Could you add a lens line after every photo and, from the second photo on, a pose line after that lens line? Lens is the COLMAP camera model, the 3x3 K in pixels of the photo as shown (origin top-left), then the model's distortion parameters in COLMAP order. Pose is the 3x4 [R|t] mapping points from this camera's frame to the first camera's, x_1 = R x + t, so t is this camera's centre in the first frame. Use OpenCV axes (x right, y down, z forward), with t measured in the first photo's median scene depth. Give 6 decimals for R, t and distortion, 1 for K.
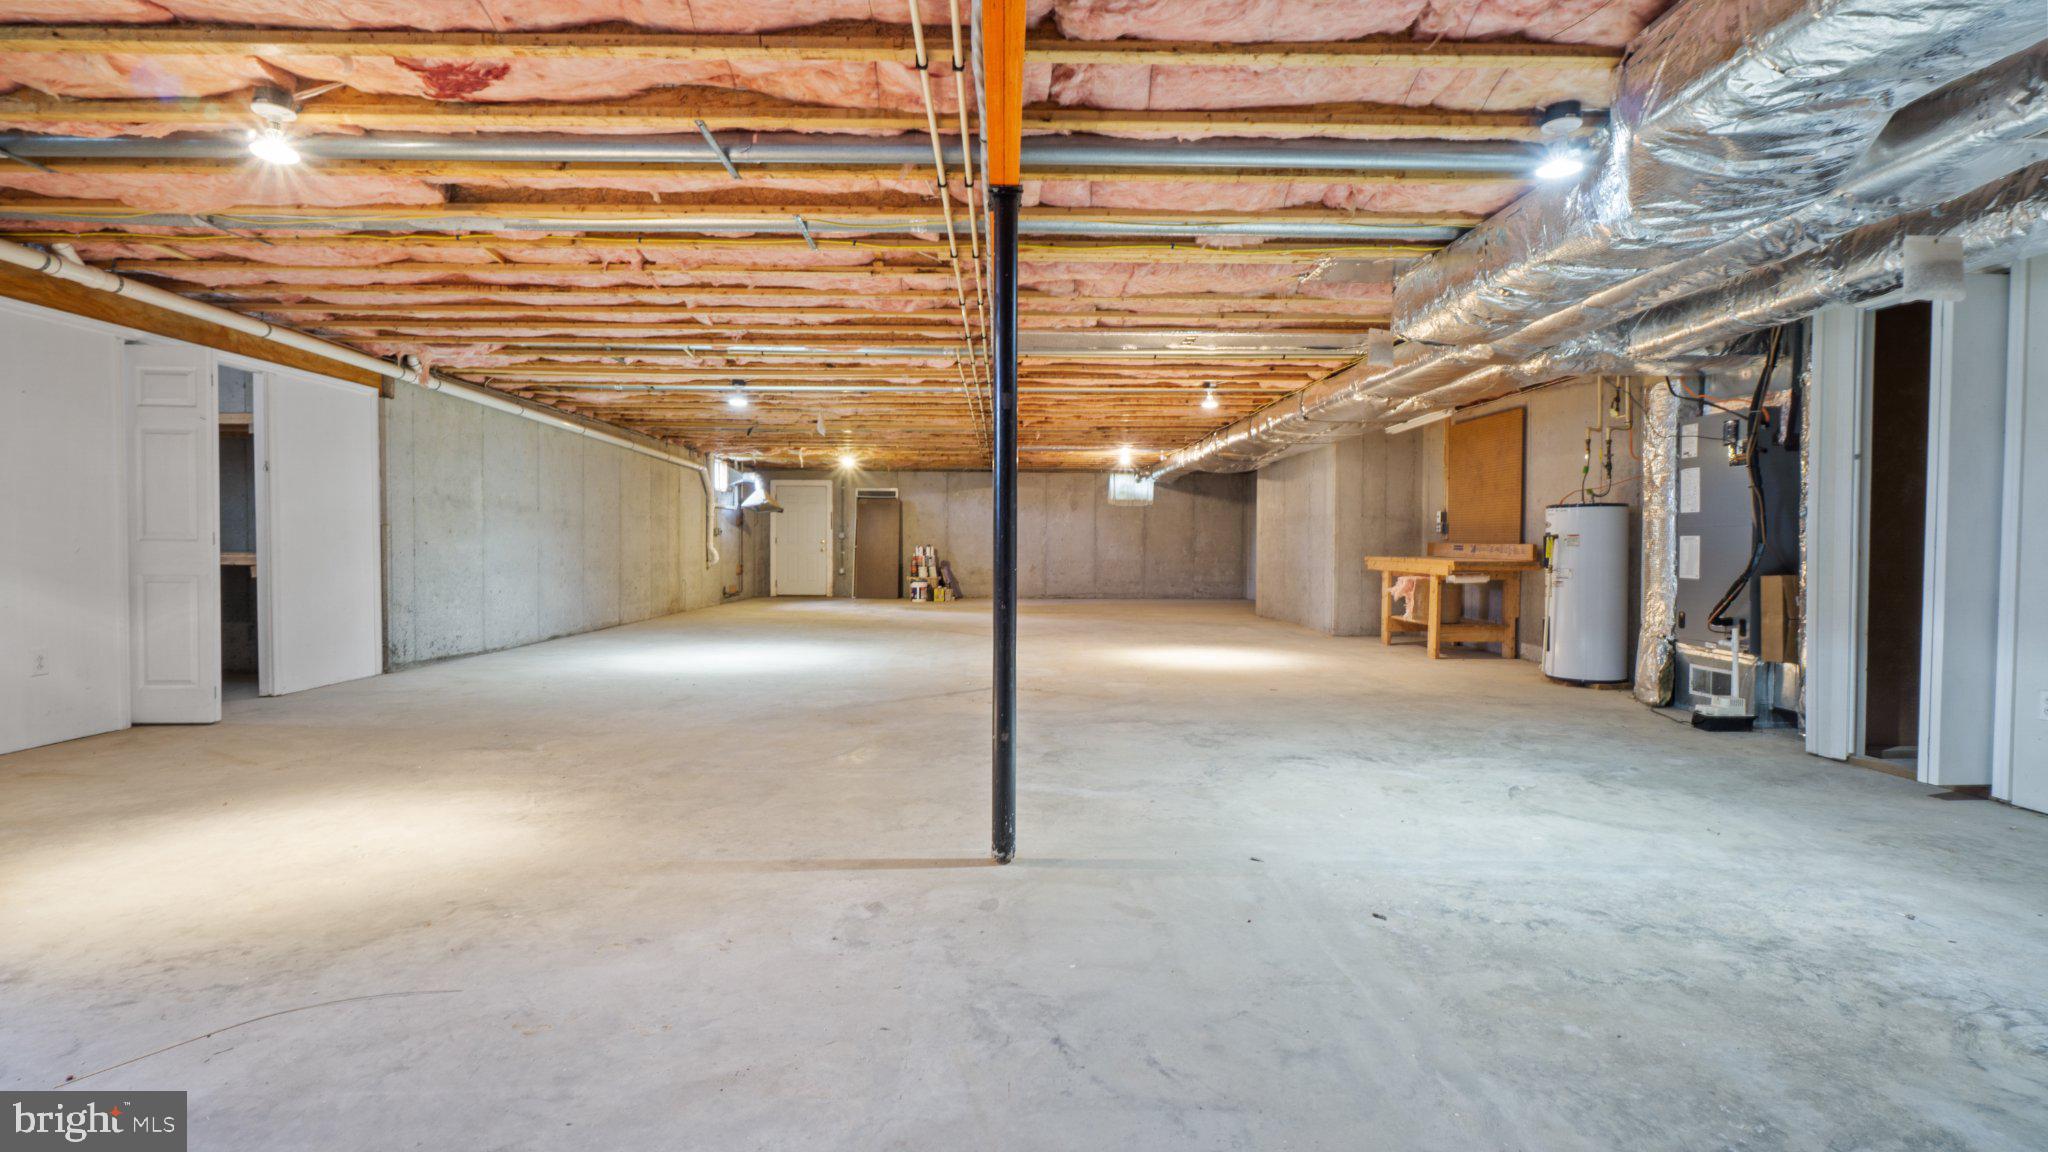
lens RADIAL K [[893.9, 0, 1023.1], [0, 893.9, 572.1], [0, 0, 1]] dist [-0.003533, -0.000121]
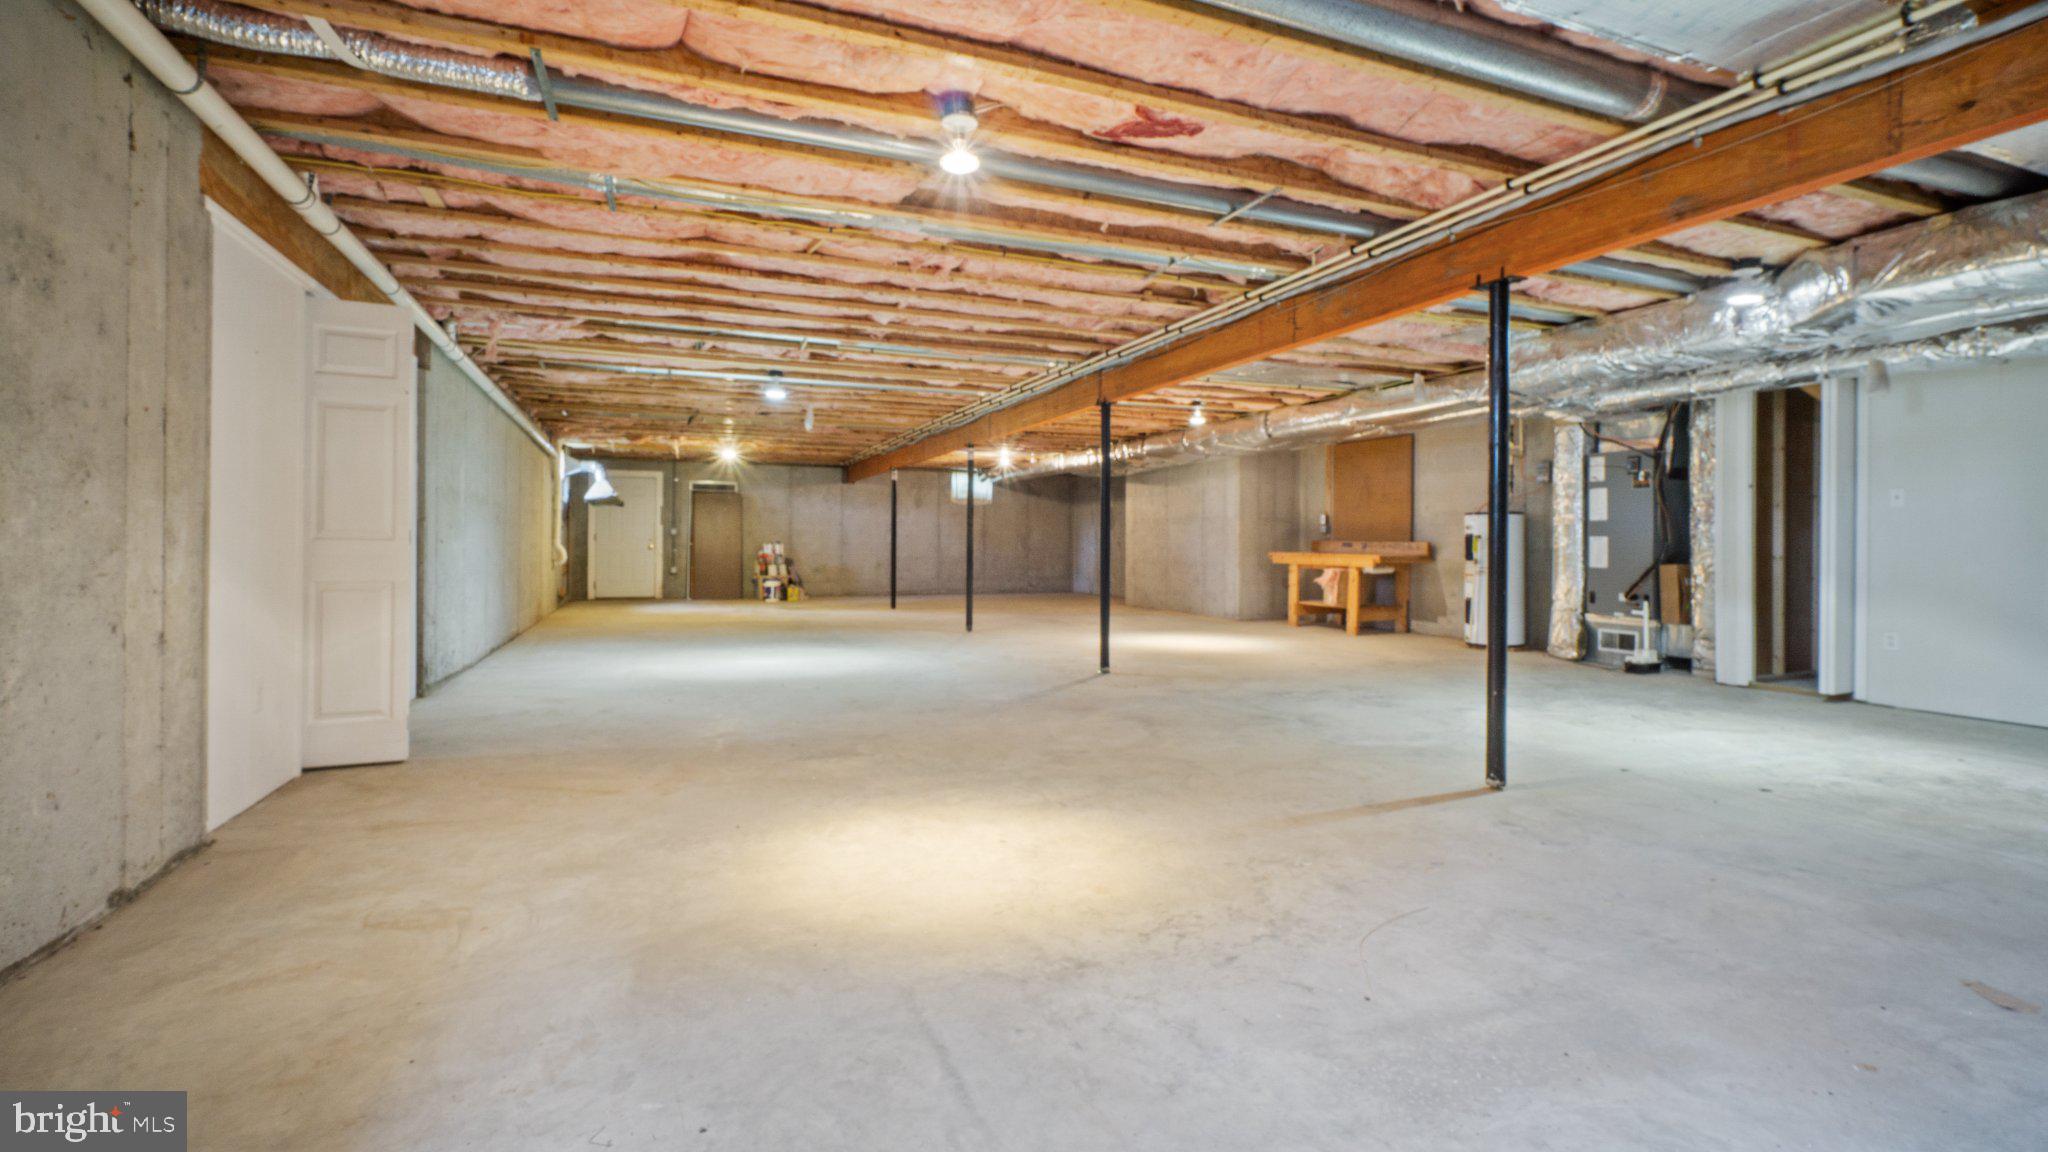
lens RADIAL K [[902.0, 0, 1025.0], [0, 902.0, 550.9], [0, 0, 1]] dist [-0.004134, -0.000242]
pose [[0.931995, -0.003728, 0.362453, -0.582857], [0.010667, 0.999796, -0.017144, -0.004035], [-0.362315, 0.019844, 0.931844, 0.009962]]
